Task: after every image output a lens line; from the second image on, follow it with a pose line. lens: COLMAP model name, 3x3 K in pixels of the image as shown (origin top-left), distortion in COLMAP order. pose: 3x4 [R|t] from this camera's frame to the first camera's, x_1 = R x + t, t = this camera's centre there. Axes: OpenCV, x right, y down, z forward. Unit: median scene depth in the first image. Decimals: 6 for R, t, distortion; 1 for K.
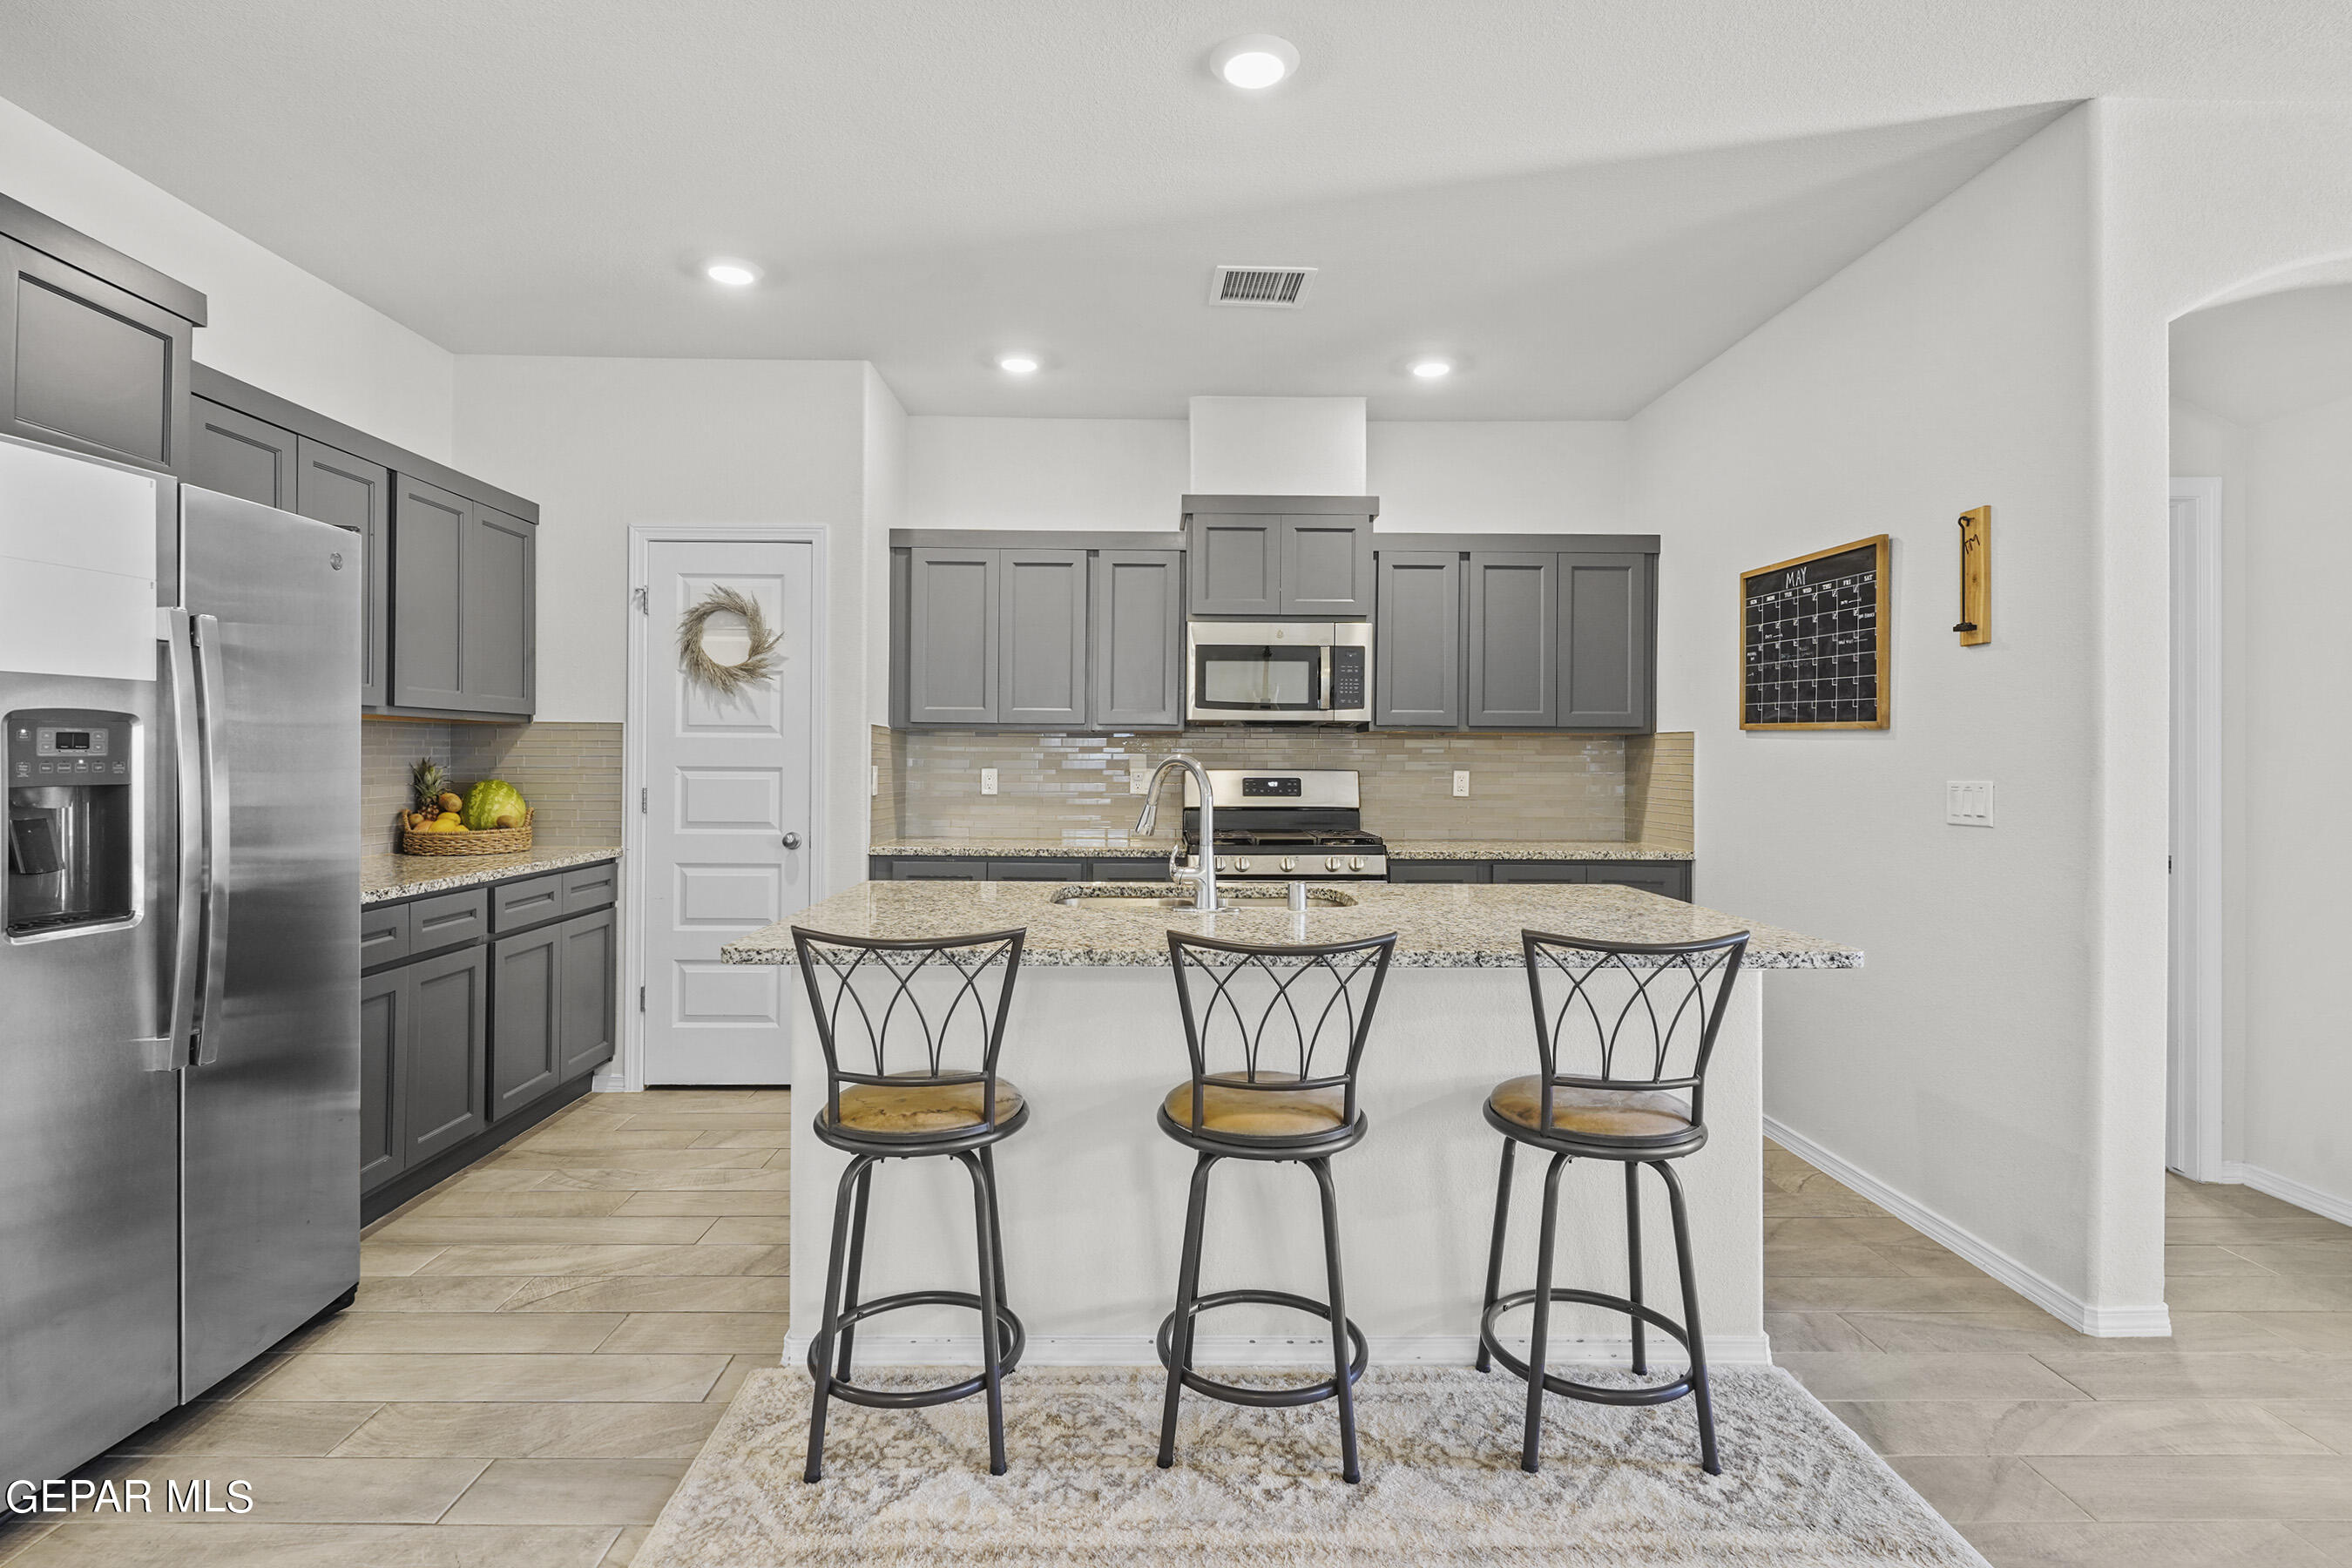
lens RADIAL K [[1180.9, 0, 1169.7], [0, 1180.9, 745.5], [0, 0, 1]] dist [-0.025603, 0.004096]
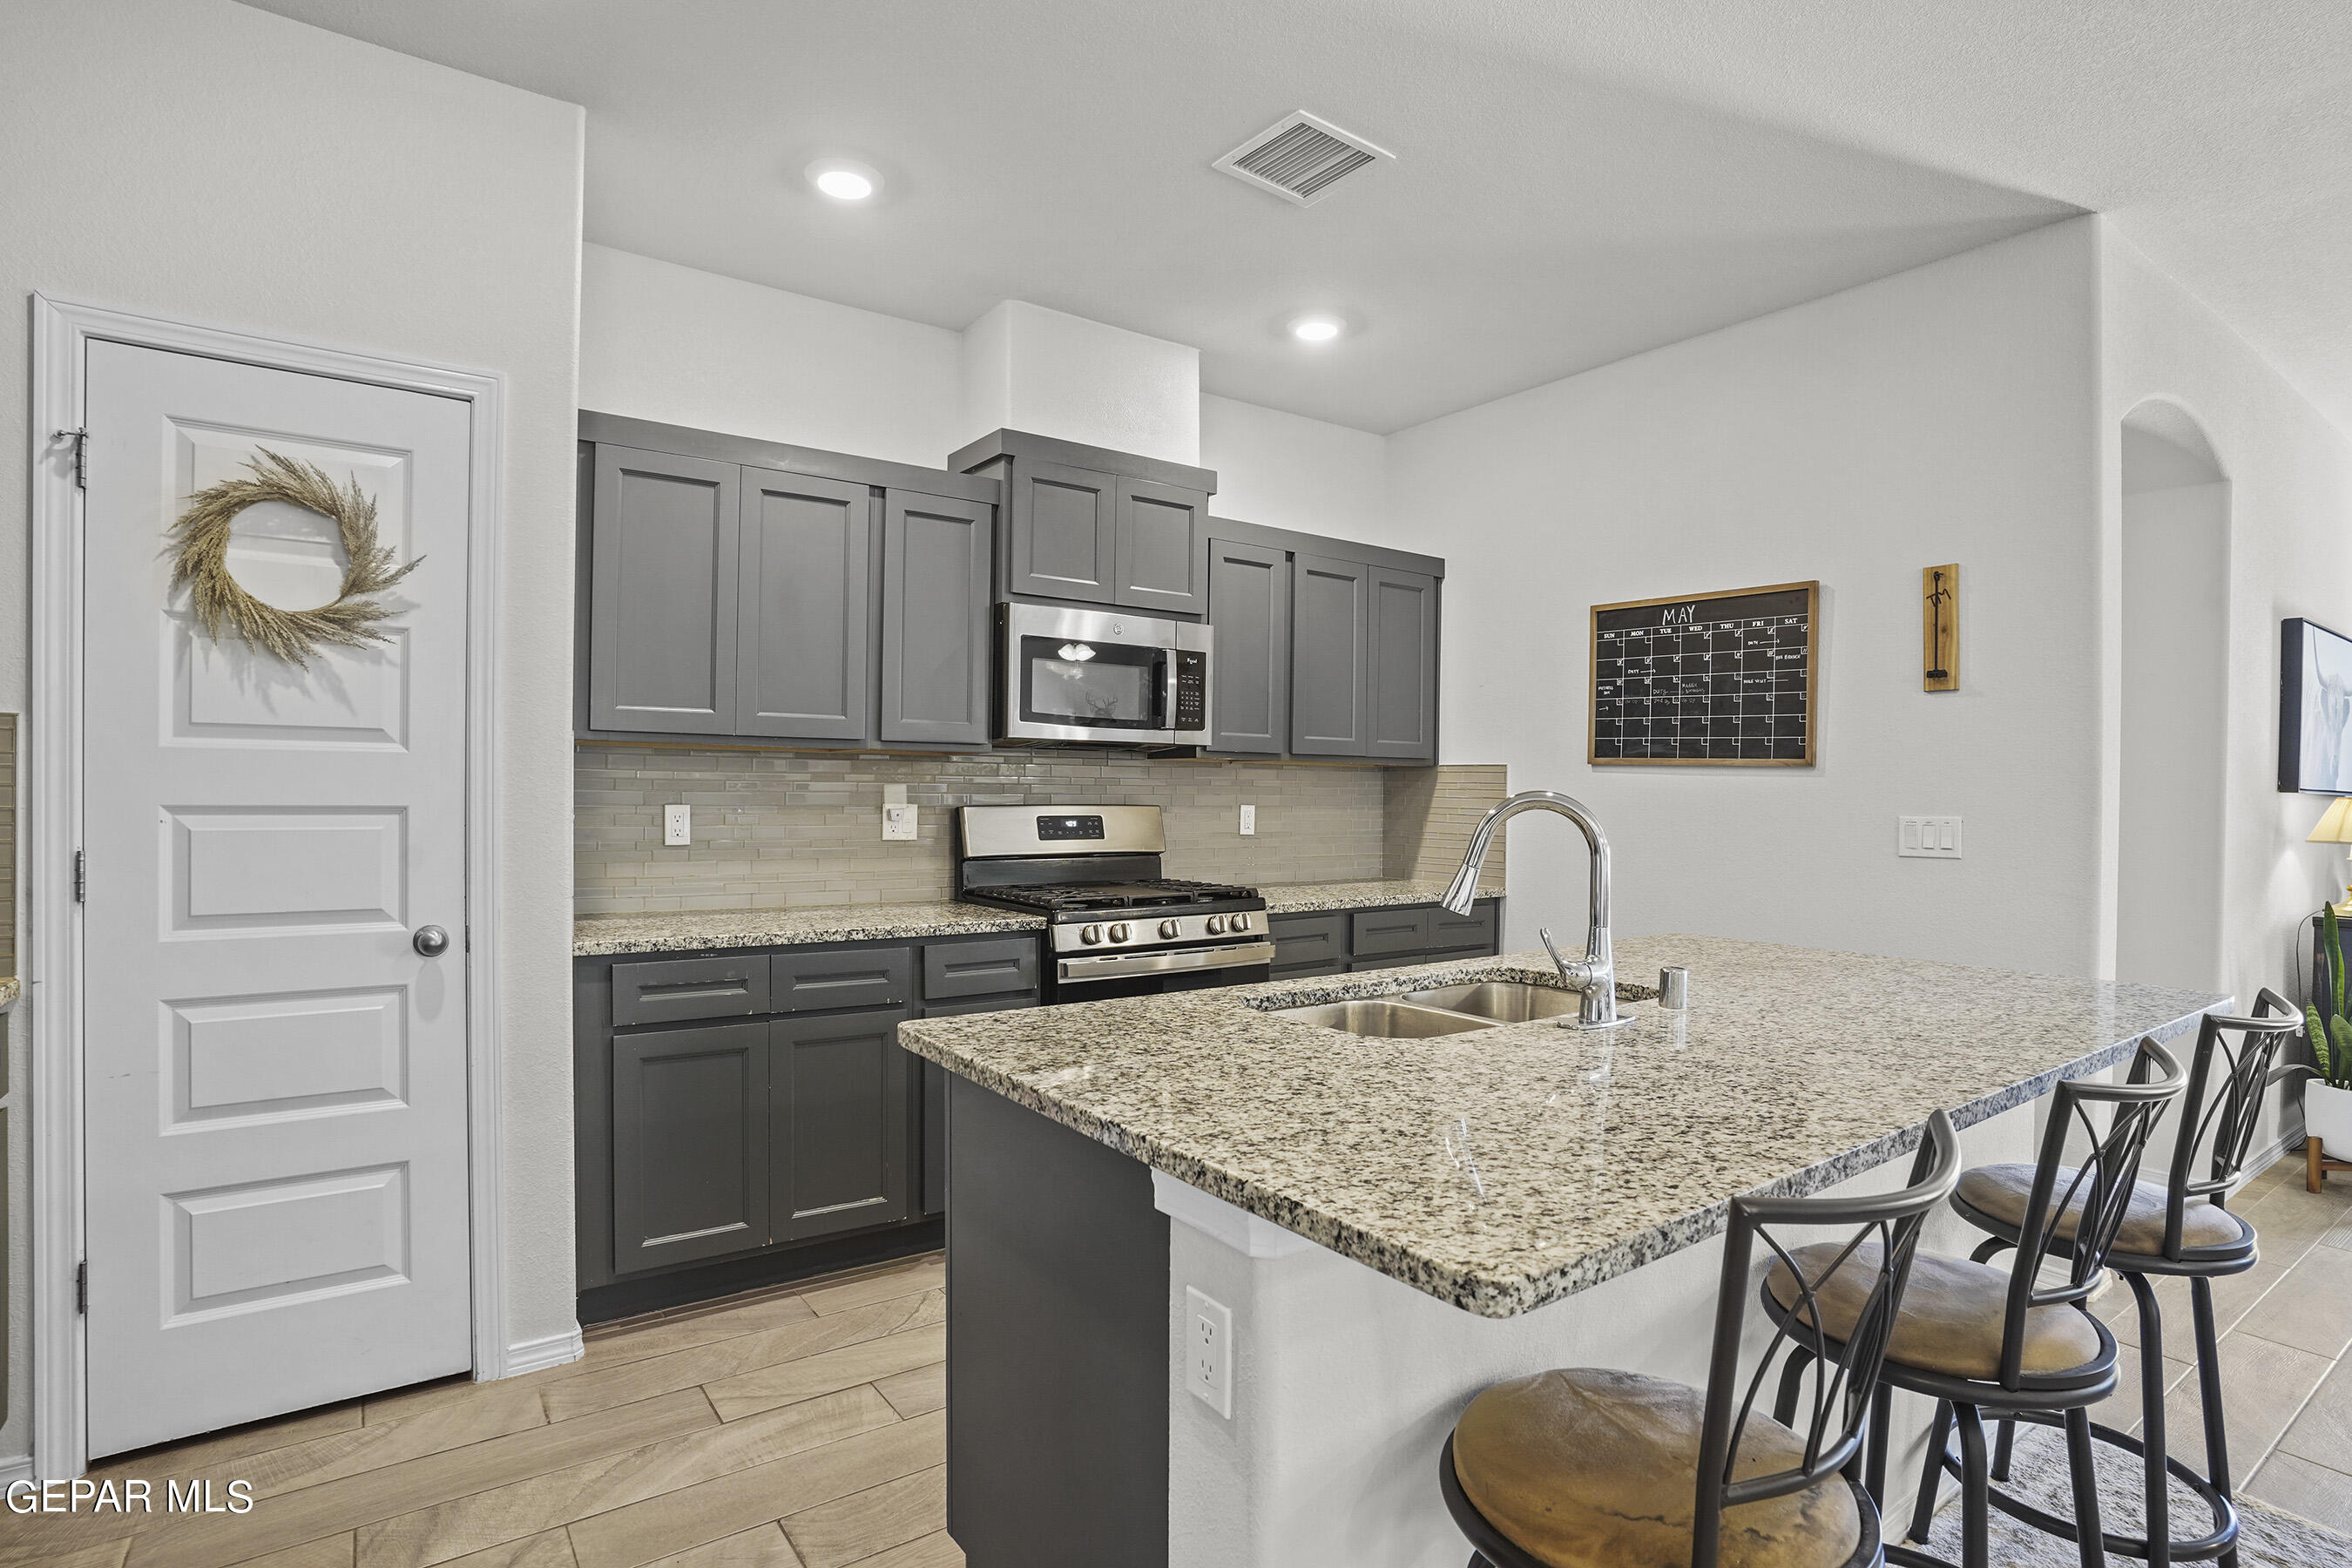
lens RADIAL K [[1180.9, 0, 1164.8], [0, 1180.9, 784.7], [0, 0, 1]] dist [-0.025603, 0.004096]
pose [[0.829516, 0.005636, 0.558454, -0.341111], [-0.013602, 0.999856, 0.010113, -0.001729], [-0.558317, -0.015985, 0.829474, 0.360739]]
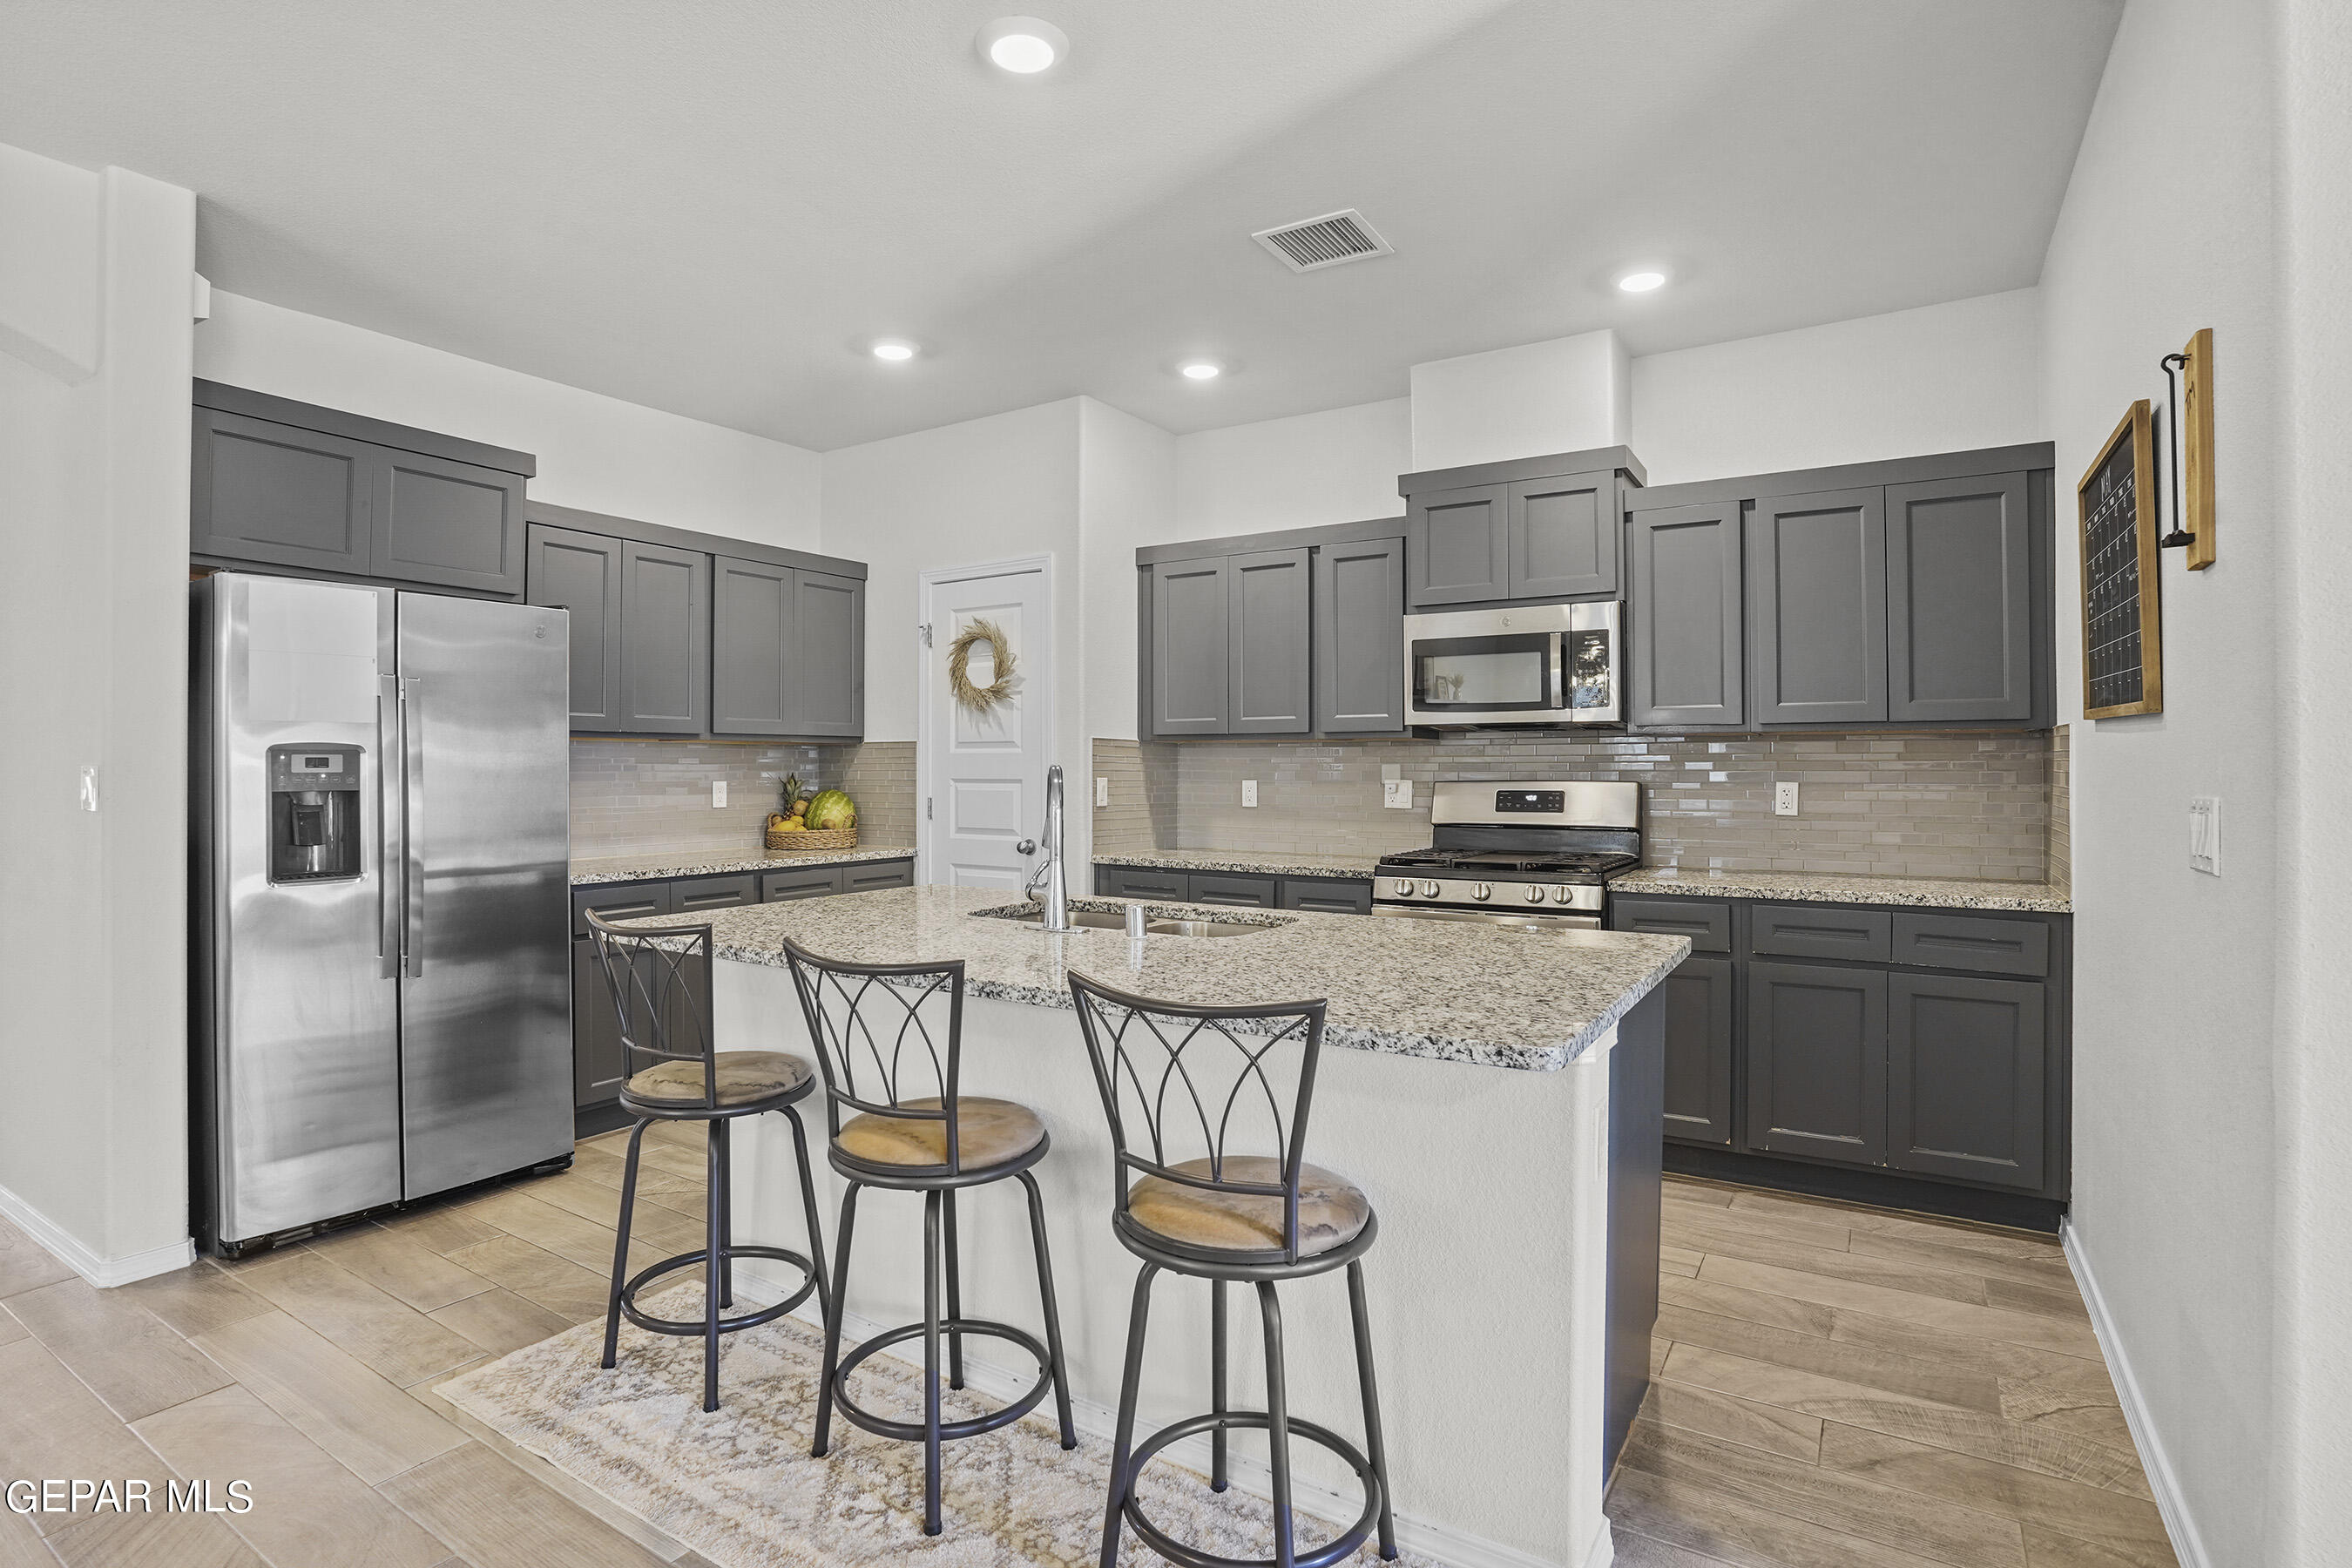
lens RADIAL K [[1180.9, 0, 1125.4], [0, 1180.9, 769.6], [0, 0, 1]] dist [-0.025603, 0.004096]
pose [[0.817313, -0.006318, -0.576160, 0.387726], [0.012278, 0.999904, 0.006452, 0.003668], [0.576064, -0.012348, 0.817312, 0.151793]]
